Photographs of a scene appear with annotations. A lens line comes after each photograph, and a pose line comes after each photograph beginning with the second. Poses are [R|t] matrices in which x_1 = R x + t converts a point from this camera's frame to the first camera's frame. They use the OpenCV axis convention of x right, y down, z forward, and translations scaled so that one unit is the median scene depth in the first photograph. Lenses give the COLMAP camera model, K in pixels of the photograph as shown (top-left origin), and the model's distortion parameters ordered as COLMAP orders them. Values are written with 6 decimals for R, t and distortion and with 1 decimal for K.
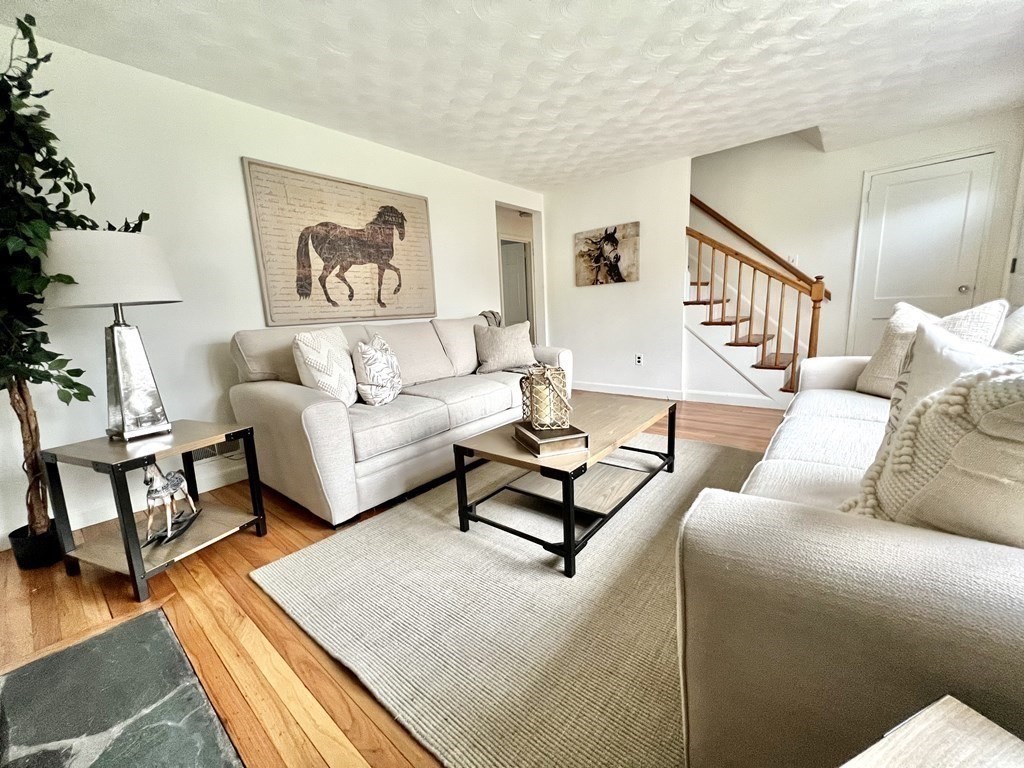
lens RADIAL K [[411.2, 0, 515.9], [0, 411.2, 380.5], [0, 0, 1]] dist [0.000596, 0.000084]
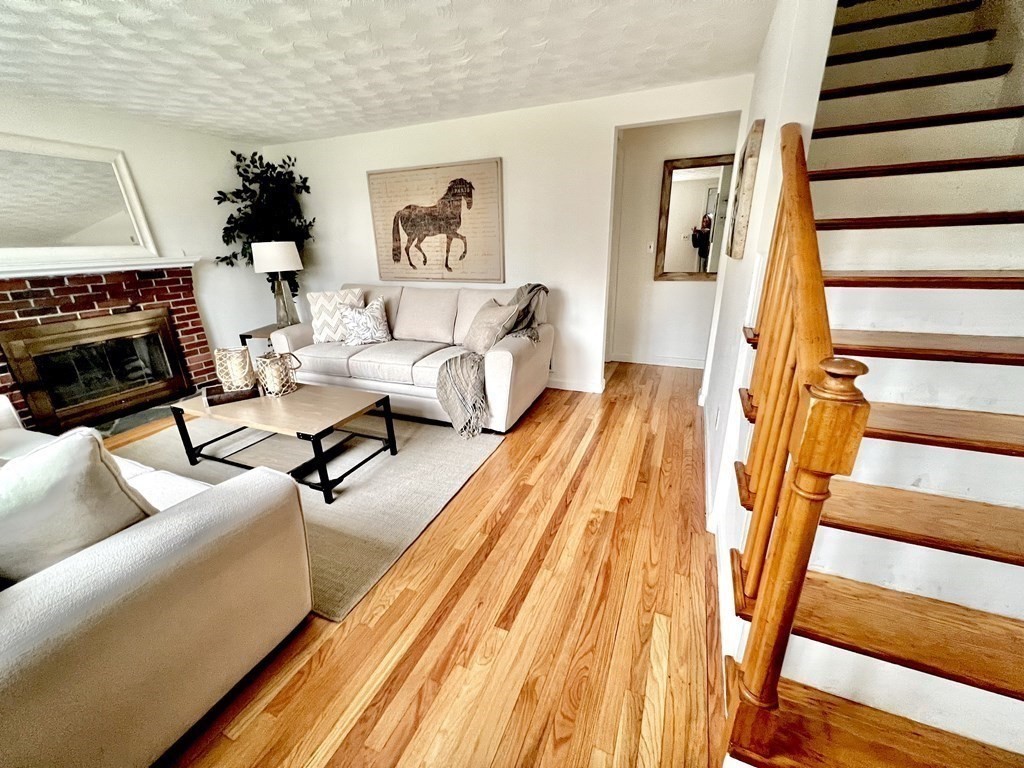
lens RADIAL K [[409.0, 0, 510.9], [0, 409.0, 383.7], [0, 0, 1]] dist [-0.002081, -0.000493]
pose [[0.270445, 0.361003, -0.892489, 0.937025], [-0.159356, 0.931032, 0.328305, -0.304455], [0.949455, 0.053435, 0.309322, 0.852258]]
